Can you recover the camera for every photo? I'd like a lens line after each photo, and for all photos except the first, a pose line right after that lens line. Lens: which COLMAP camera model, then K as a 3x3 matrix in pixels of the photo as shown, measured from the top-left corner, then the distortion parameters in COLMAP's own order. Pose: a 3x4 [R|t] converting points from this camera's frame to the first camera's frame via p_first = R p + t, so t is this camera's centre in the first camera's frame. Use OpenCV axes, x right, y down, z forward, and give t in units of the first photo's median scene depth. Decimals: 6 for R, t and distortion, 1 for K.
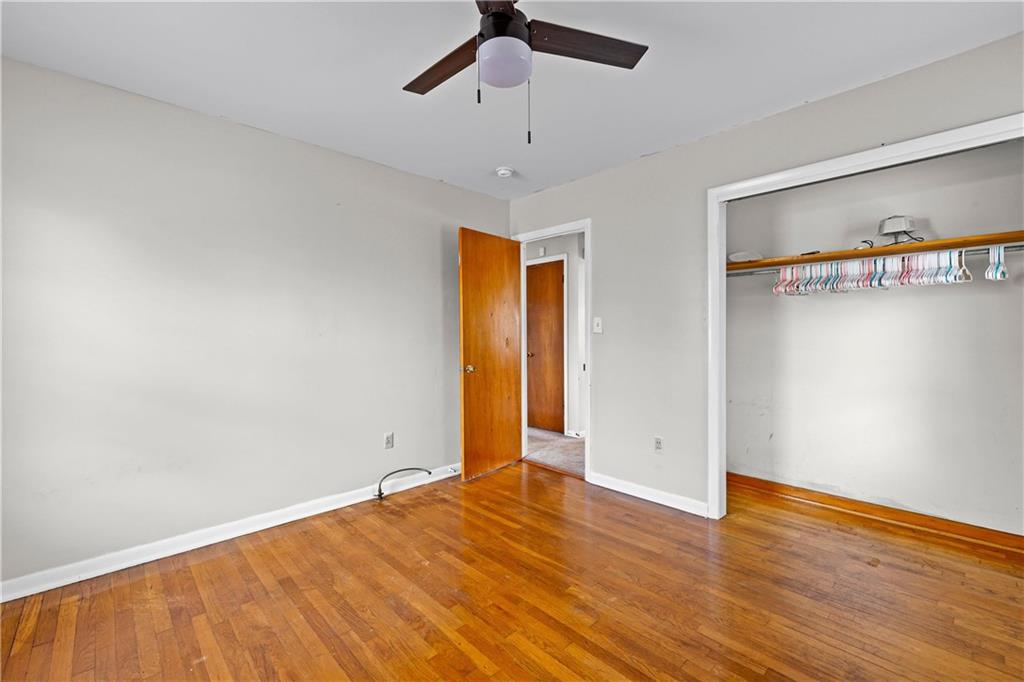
lens RADIAL K [[431.2, 0, 512.0], [0, 431.2, 341.0], [0, 0, 1]] dist [0.001811, 0.000265]
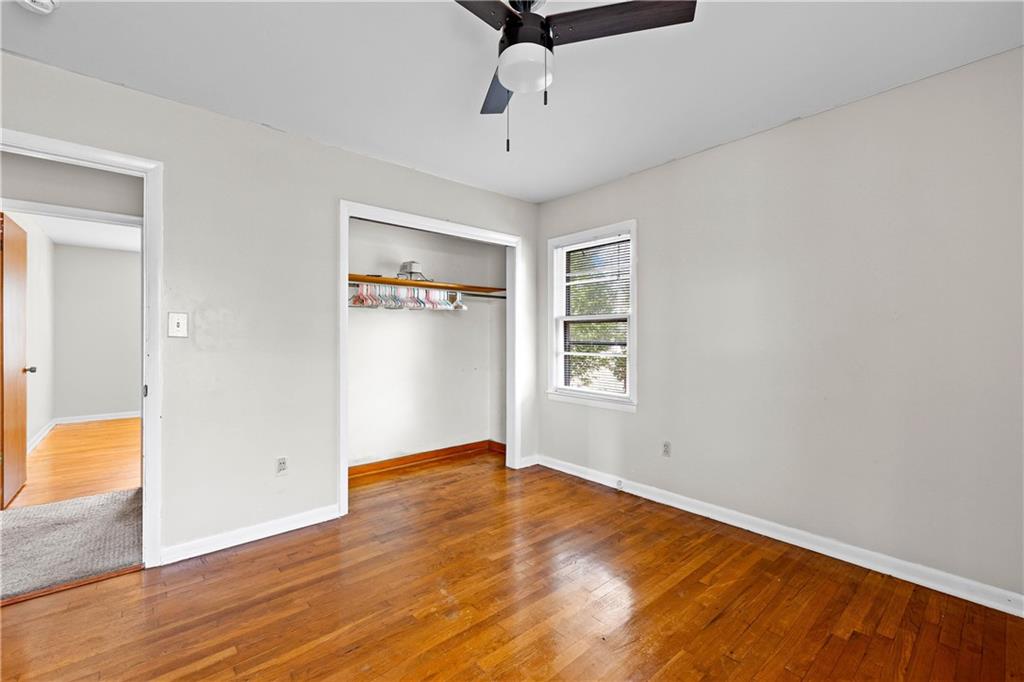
lens RADIAL K [[431.2, 0, 512.0], [0, 431.2, 341.0], [0, 0, 1]] dist [0.001811, 0.000265]
pose [[0.043661, -0.003762, 0.999039, -0.584208], [0.013551, 0.999903, 0.003173, -0.009207], [-0.998954, 0.013399, 0.043708, 0.563968]]
